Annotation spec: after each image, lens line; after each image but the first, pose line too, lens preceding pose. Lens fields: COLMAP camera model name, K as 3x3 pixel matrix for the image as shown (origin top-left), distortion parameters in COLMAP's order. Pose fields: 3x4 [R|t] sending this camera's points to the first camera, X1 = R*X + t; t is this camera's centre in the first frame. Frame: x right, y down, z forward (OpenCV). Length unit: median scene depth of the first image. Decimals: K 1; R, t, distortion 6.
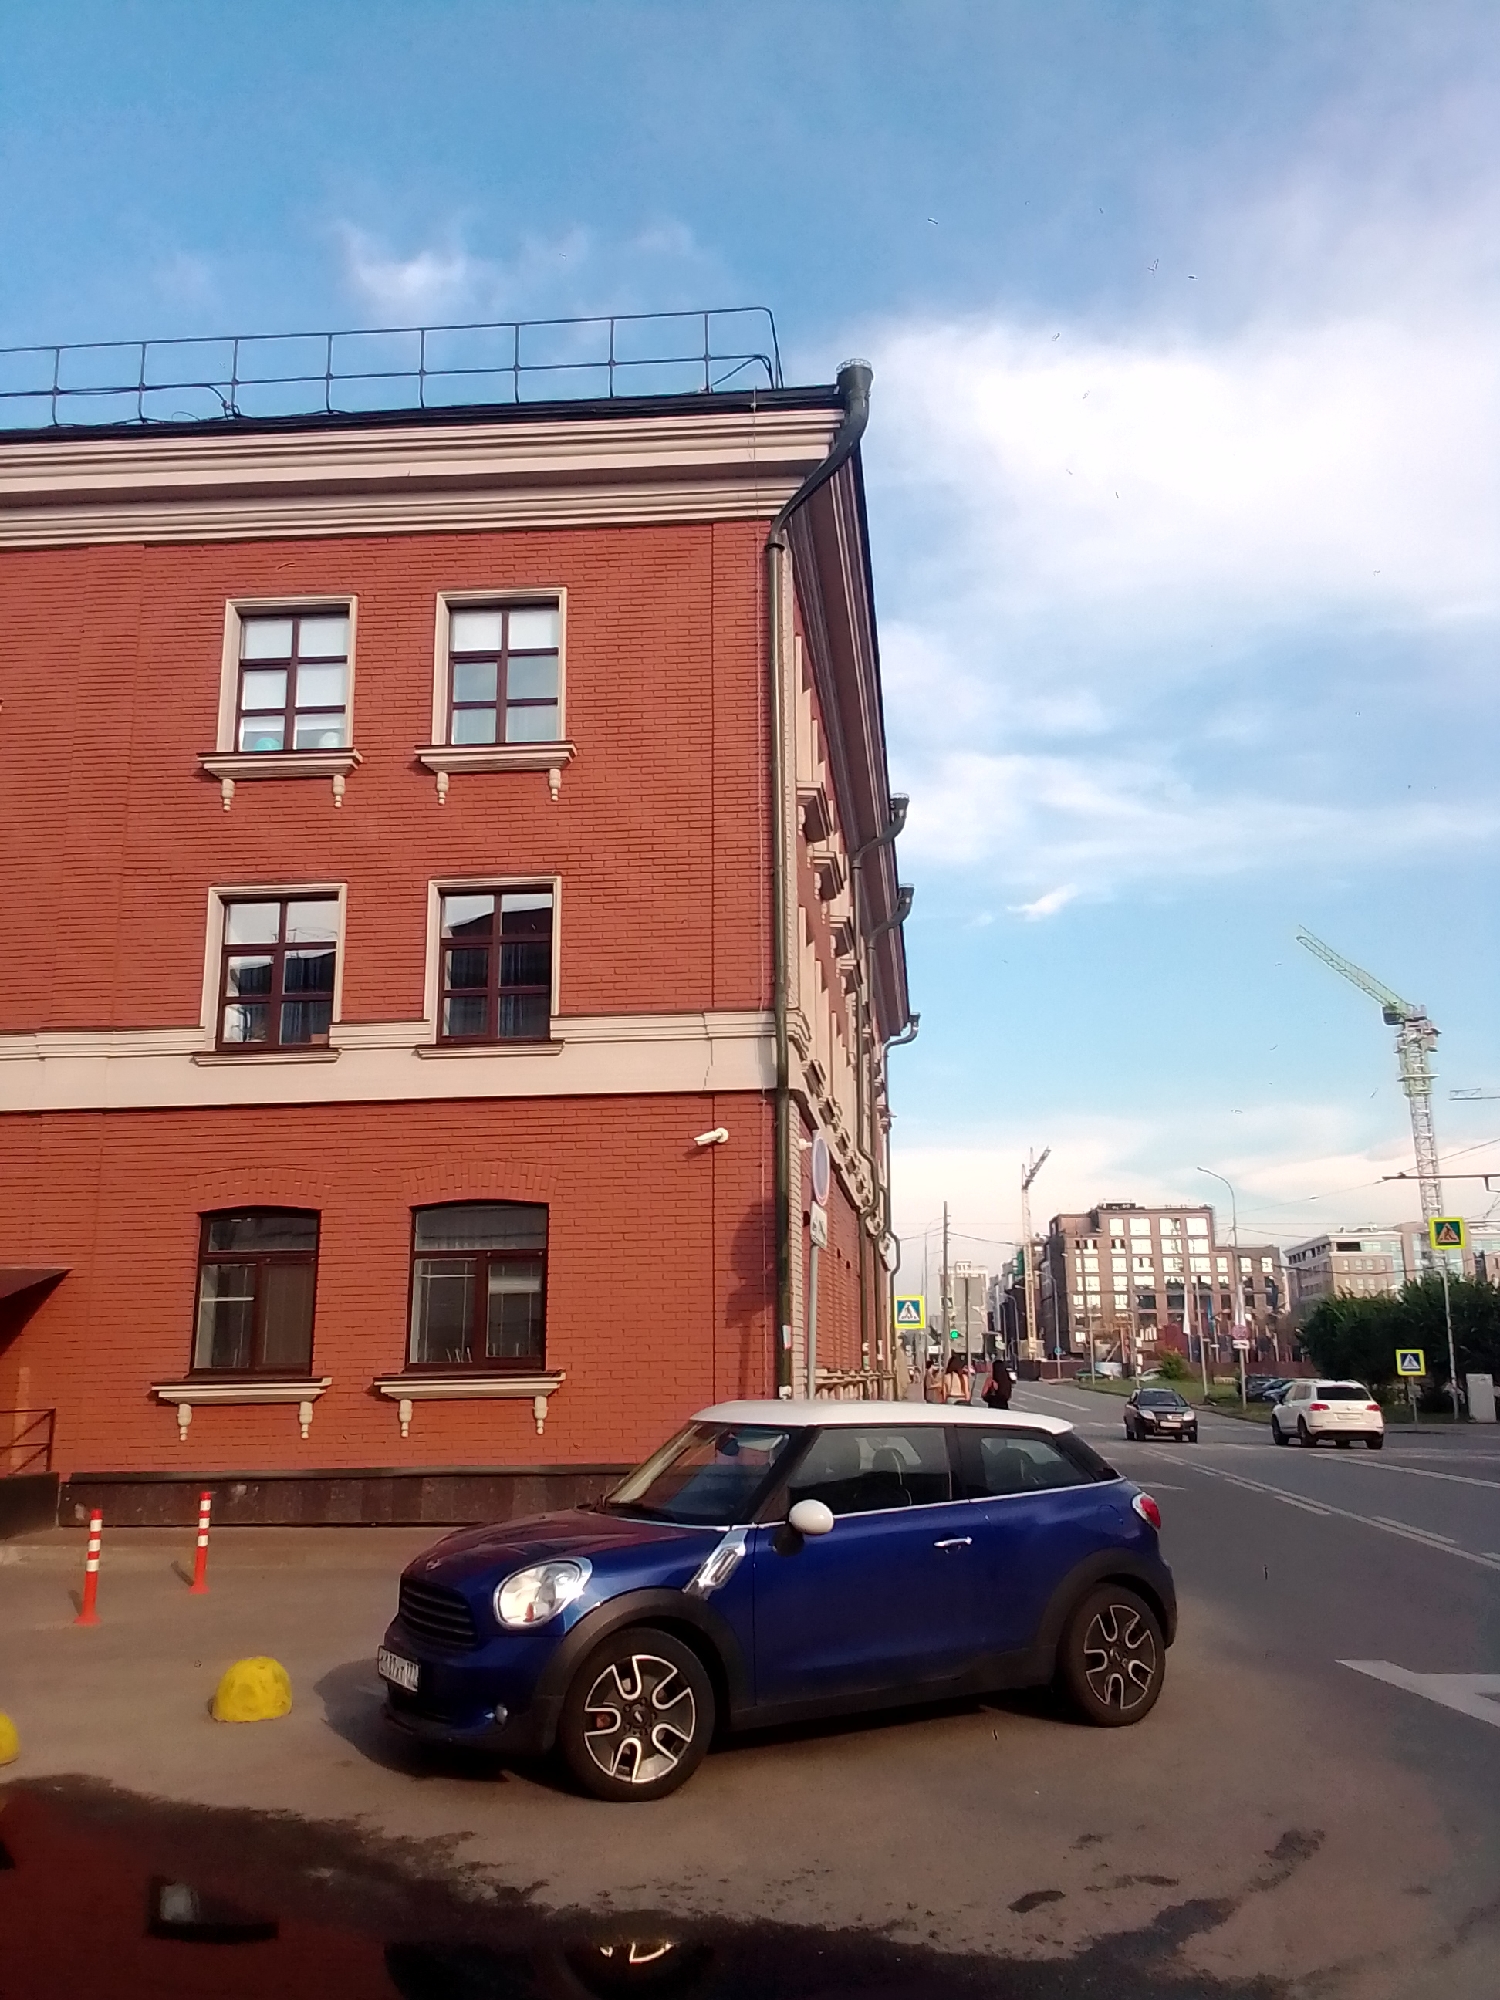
lens RADIAL K [[1540.0, 0, 748.8], [0, 1540.0, 996.5], [0, 0, 1]] dist [0.037249, -0.025021]
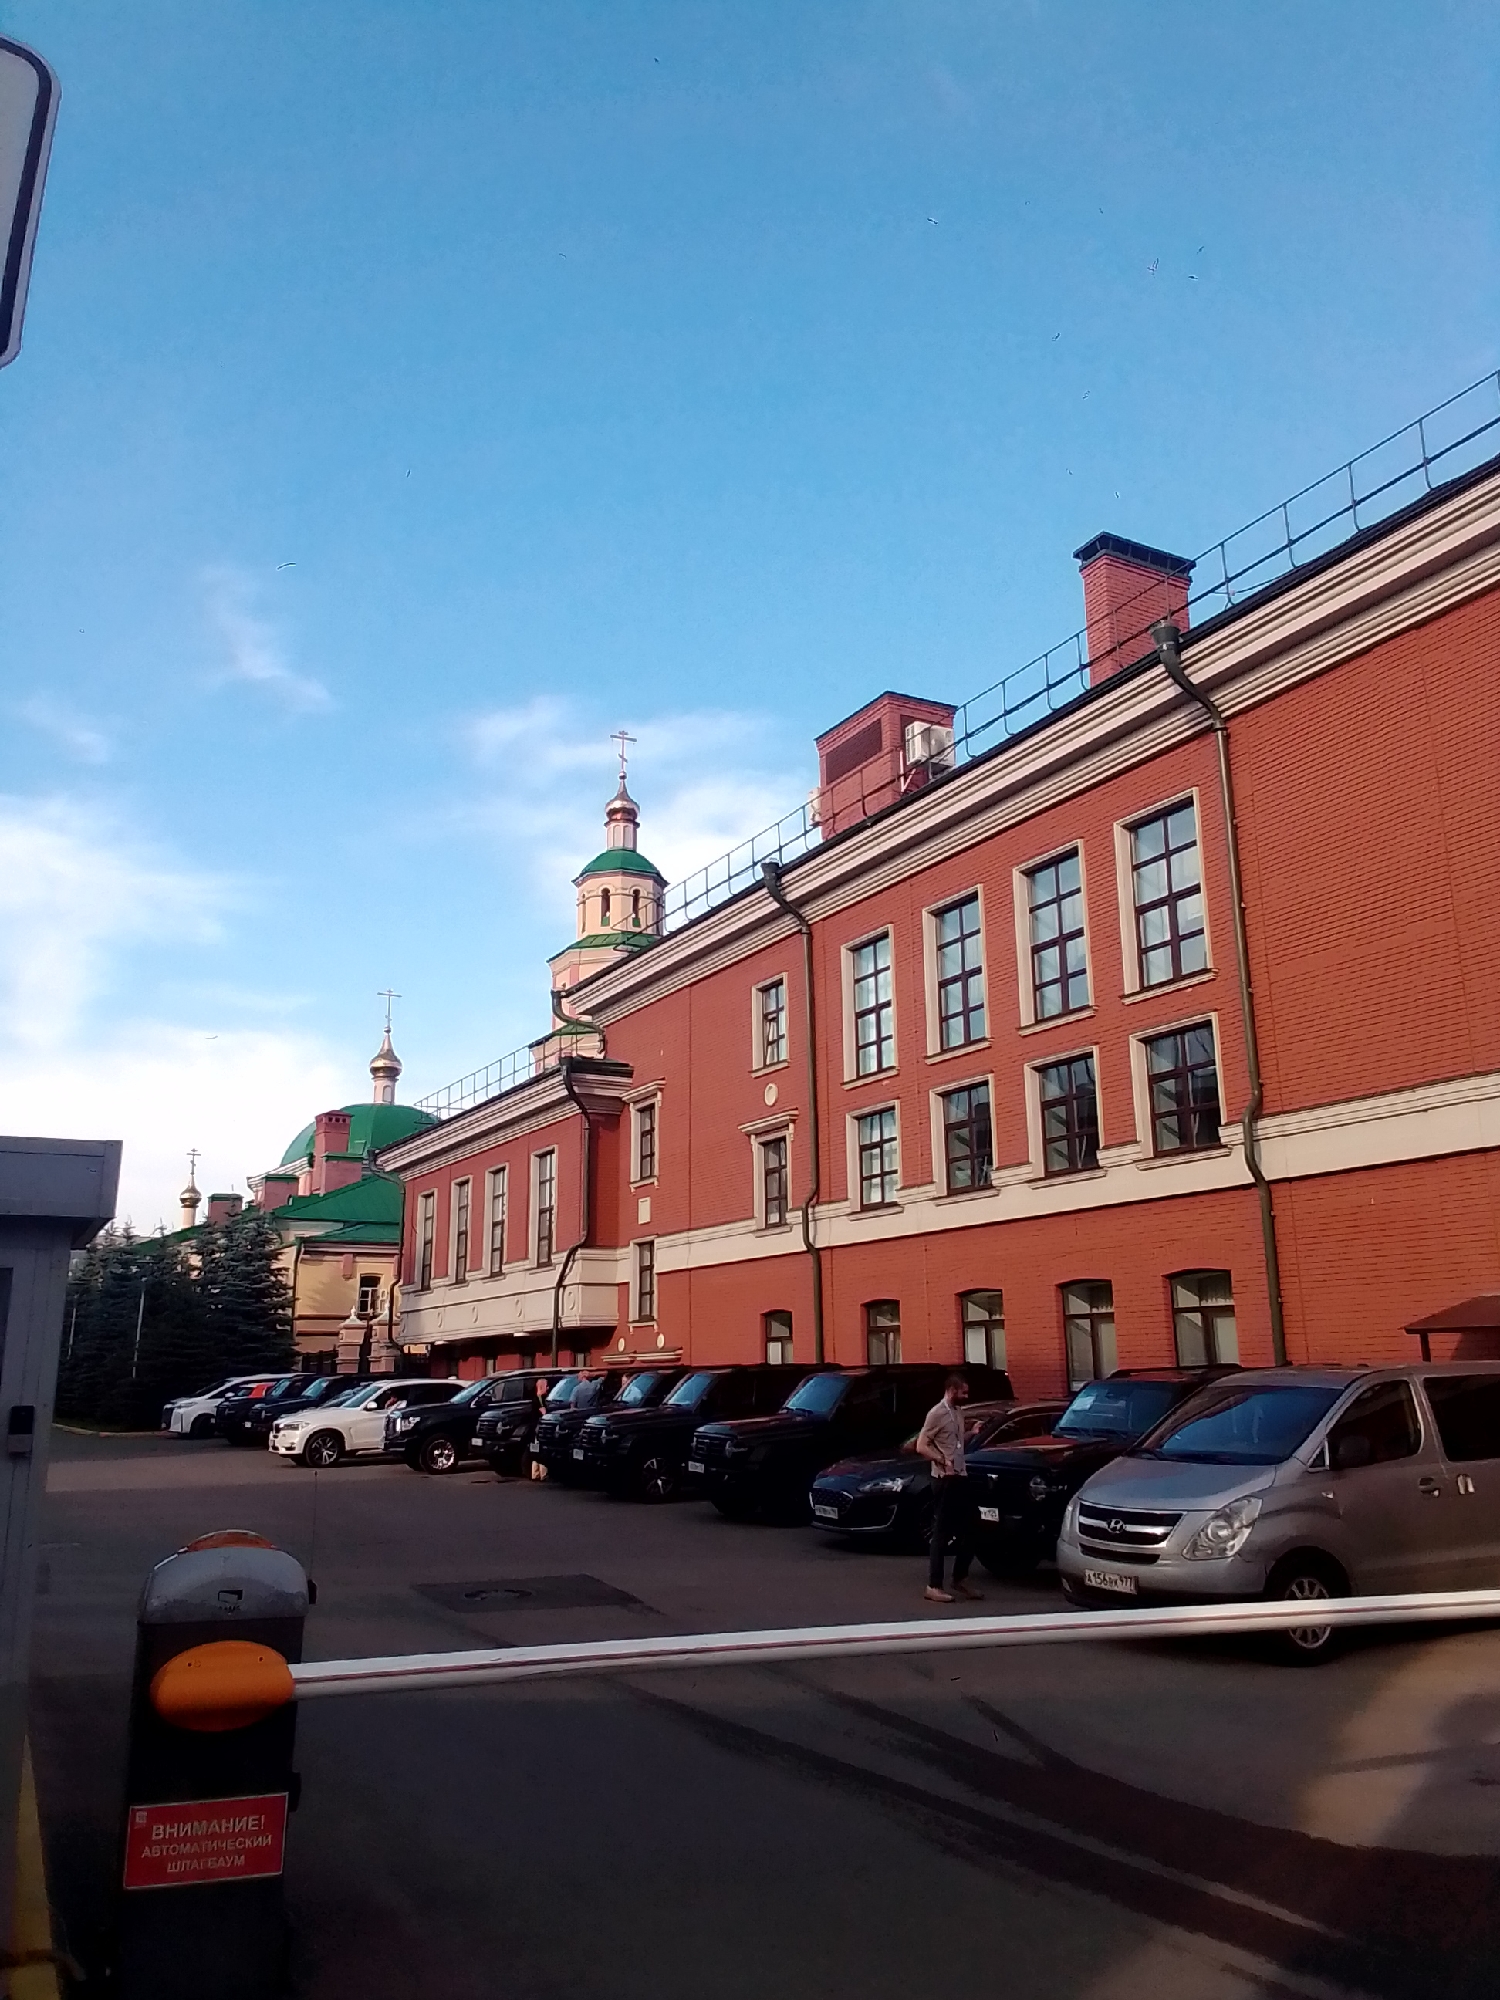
lens RADIAL K [[1540.0, 0, 747.8], [0, 1540.0, 990.6], [0, 0, 1]] dist [0.037249, -0.025021]
pose [[0.535644, -0.194732, -0.821684, 0.673322], [0.183008, 0.976692, -0.112167, -0.022388], [0.824374, -0.090293, 0.558797, -0.027459]]
